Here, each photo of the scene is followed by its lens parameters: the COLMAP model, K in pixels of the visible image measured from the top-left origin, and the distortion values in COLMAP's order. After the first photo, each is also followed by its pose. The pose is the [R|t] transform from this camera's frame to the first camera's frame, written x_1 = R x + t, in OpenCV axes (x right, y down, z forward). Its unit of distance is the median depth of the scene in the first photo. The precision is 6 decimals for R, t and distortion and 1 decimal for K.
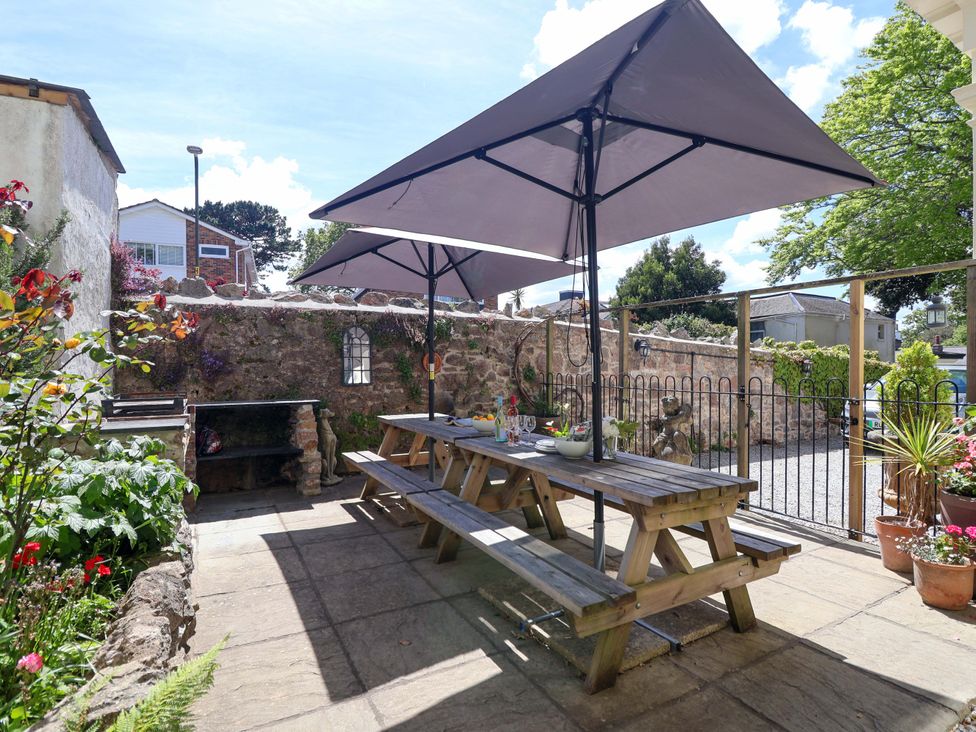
lens RADIAL K [[511.5, 0, 488.0], [0, 511.5, 366.0], [0, 0, 1]] dist [-0.002325, -0.011461]
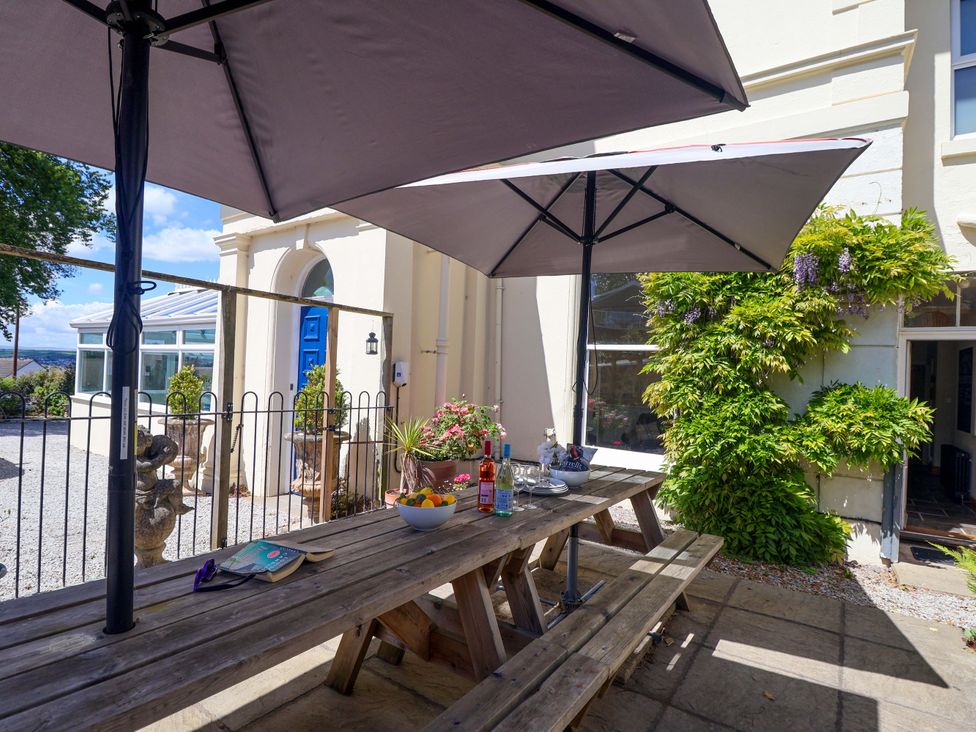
lens RADIAL K [[511.5, 0, 488.0], [0, 511.5, 366.0], [0, 0, 1]] dist [-0.002325, -0.011461]
pose [[-0.428569, -0.002780, 0.903505, -0.741233], [-0.038085, 0.999162, -0.014991, -0.033316], [-0.902706, -0.040835, -0.428316, 1.791628]]
